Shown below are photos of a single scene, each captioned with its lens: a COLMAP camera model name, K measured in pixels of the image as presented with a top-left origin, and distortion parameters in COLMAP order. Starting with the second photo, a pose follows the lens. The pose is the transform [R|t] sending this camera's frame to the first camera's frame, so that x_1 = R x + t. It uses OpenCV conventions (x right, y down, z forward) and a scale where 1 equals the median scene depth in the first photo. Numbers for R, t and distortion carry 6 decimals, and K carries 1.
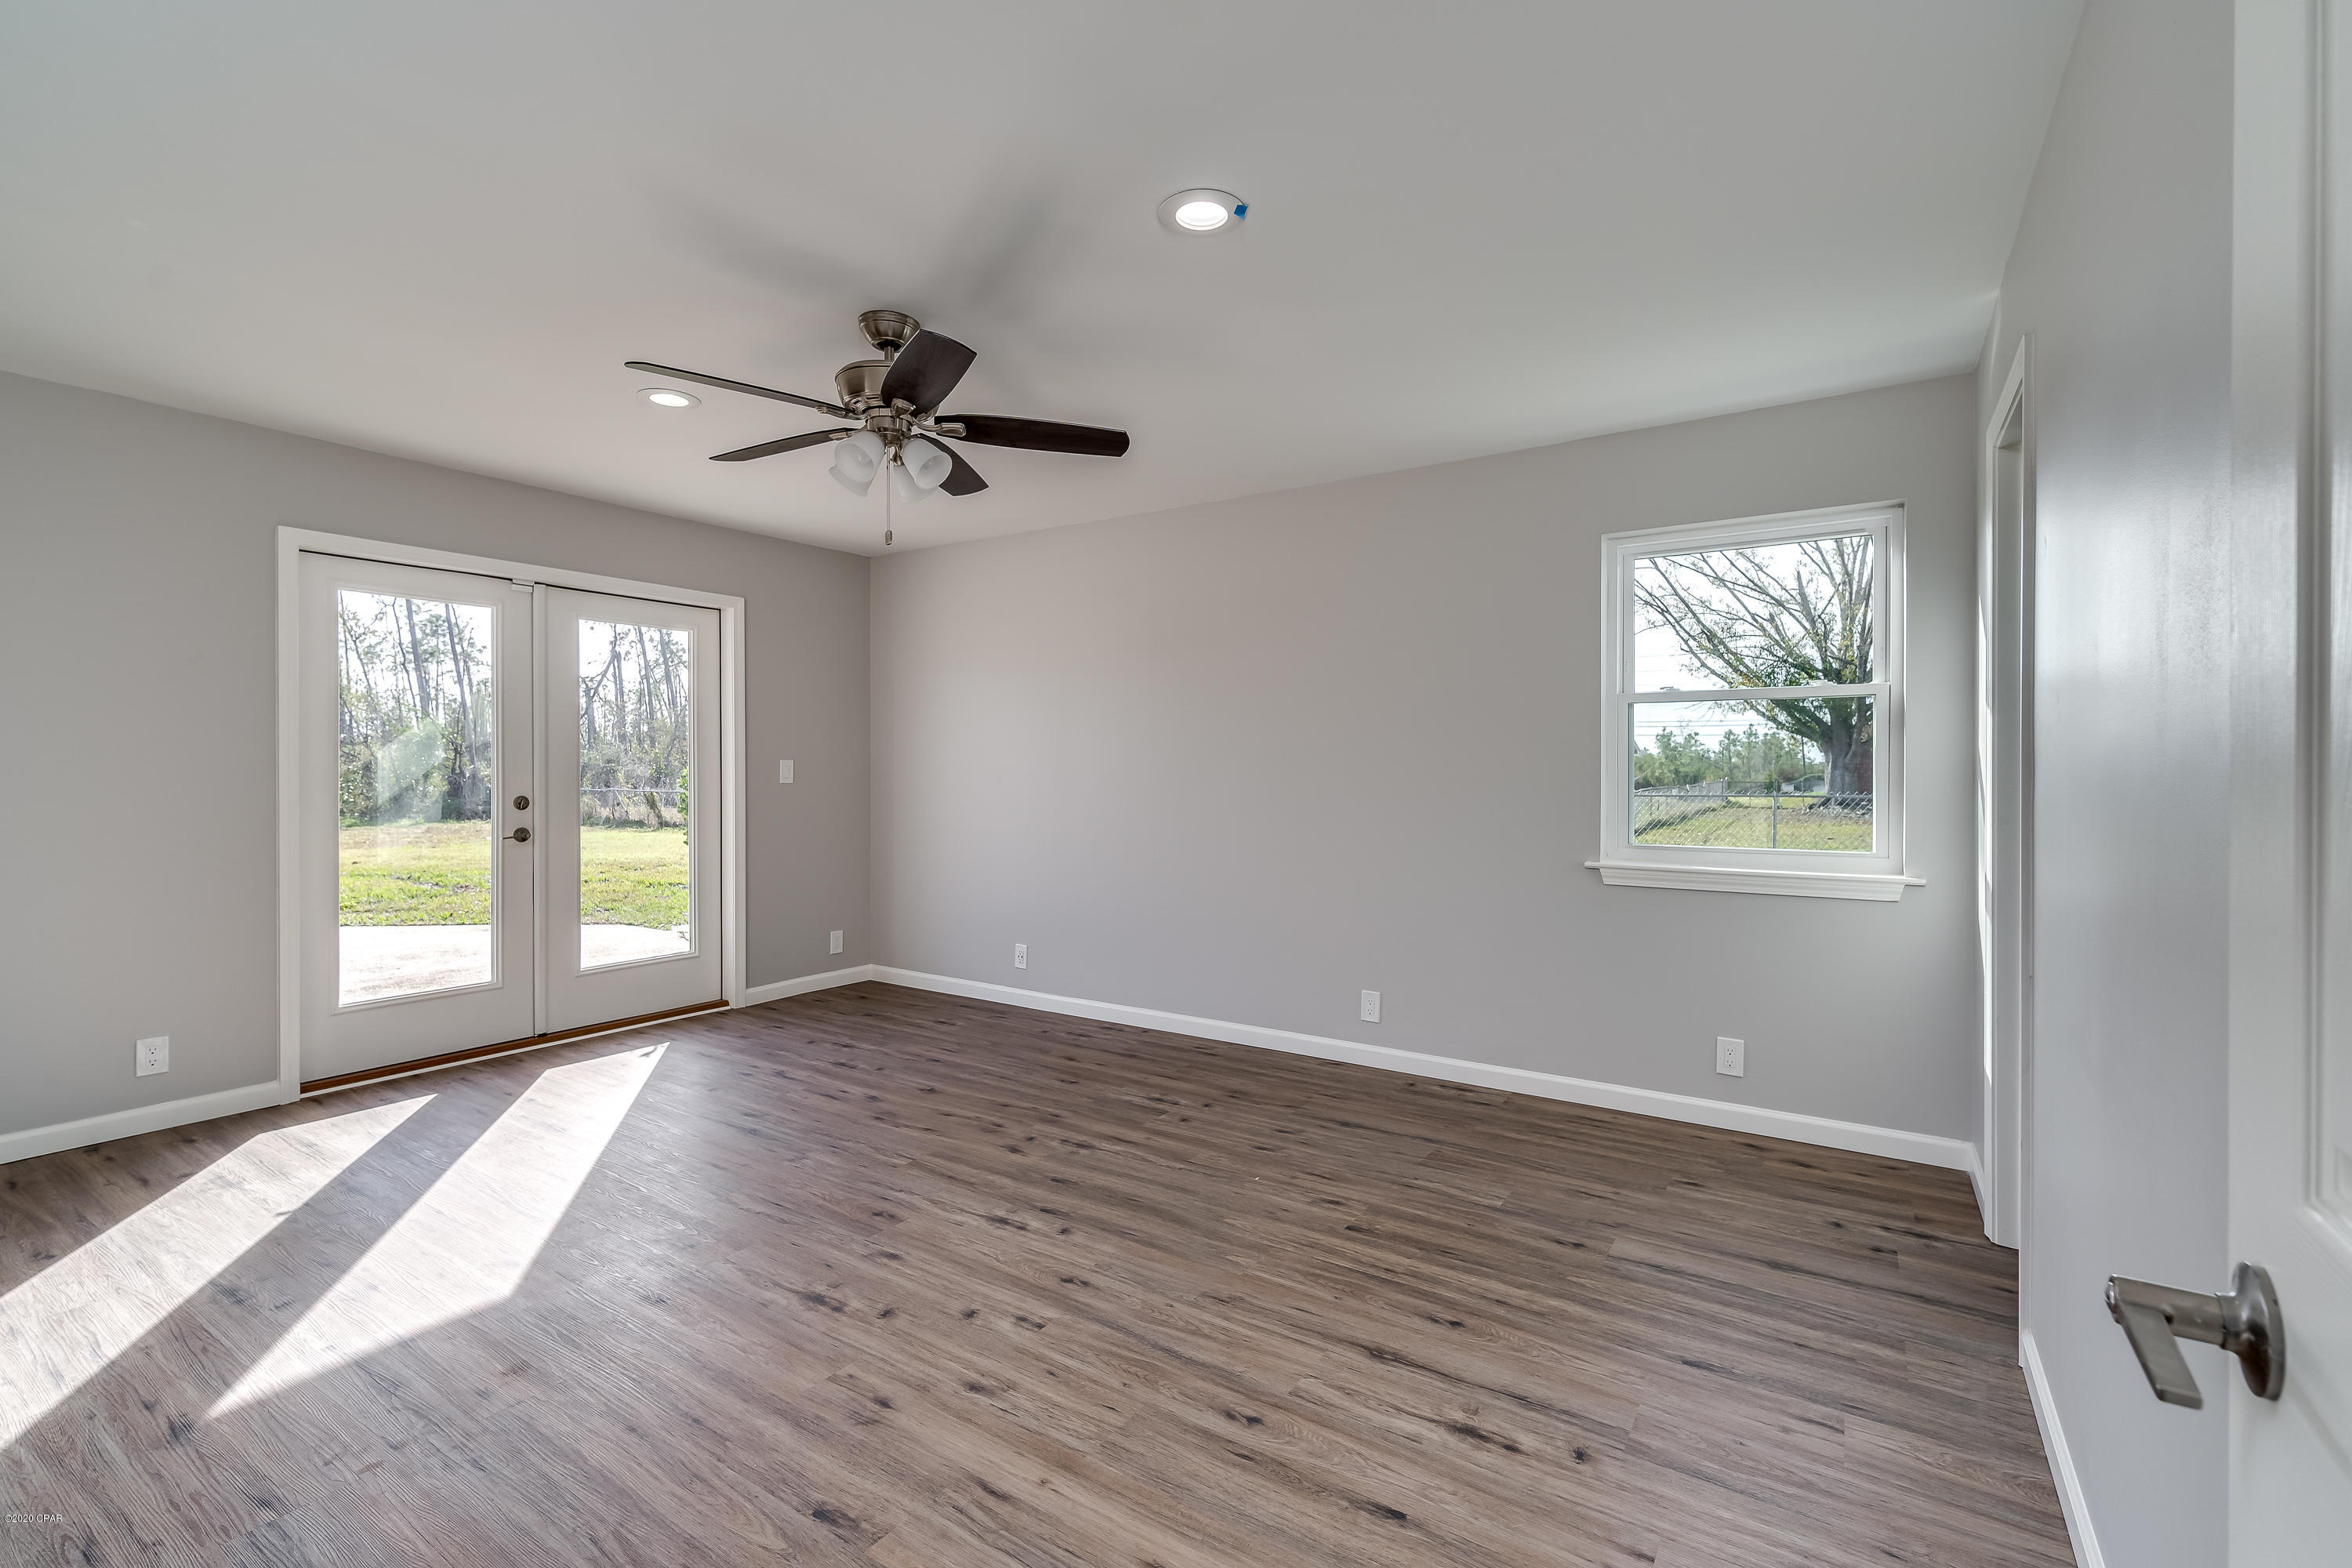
lens RADIAL K [[1014.5, 0, 1155.0], [0, 1014.5, 783.2], [0, 0, 1]] dist [0.003405, 0.000427]
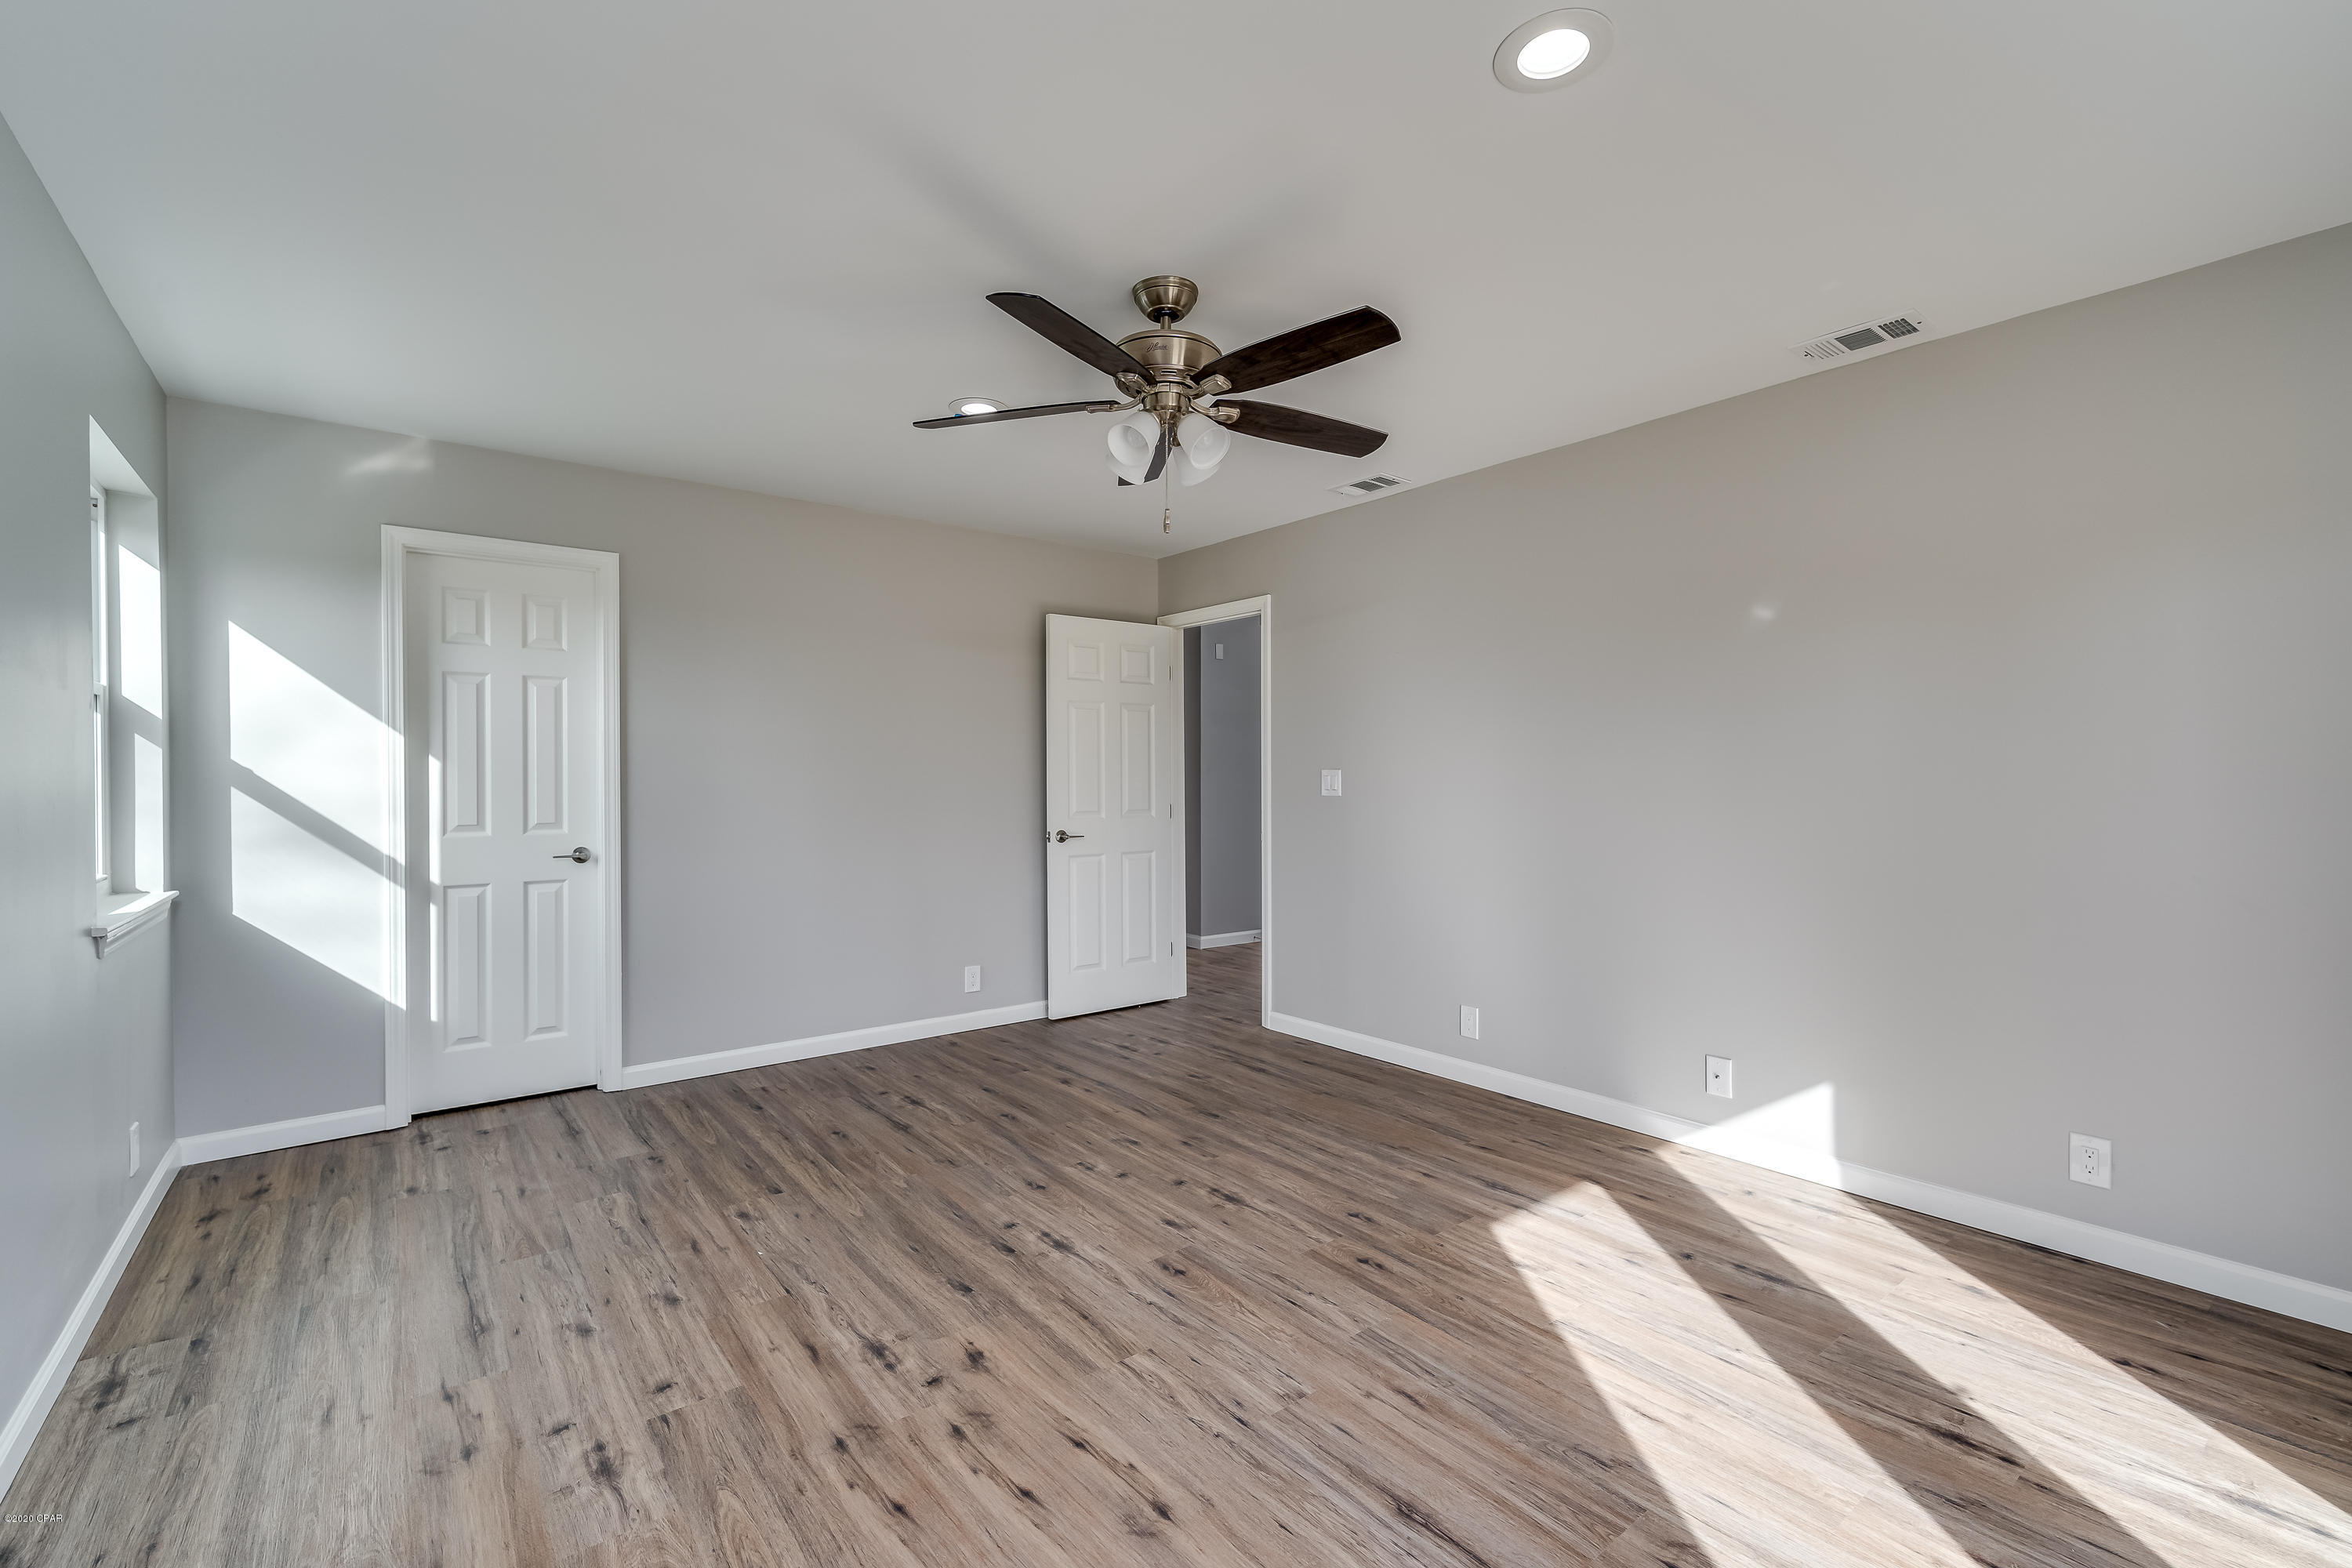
lens RADIAL K [[1014.5, 0, 1176.1], [0, 1014.5, 775.5], [0, 0, 1]] dist [0.003405, 0.000427]
pose [[-0.953523, 0.001341, 0.301316, -0.554630], [0.004785, 0.999931, 0.010691, -0.030192], [-0.301281, 0.011636, -0.953464, 1.898326]]
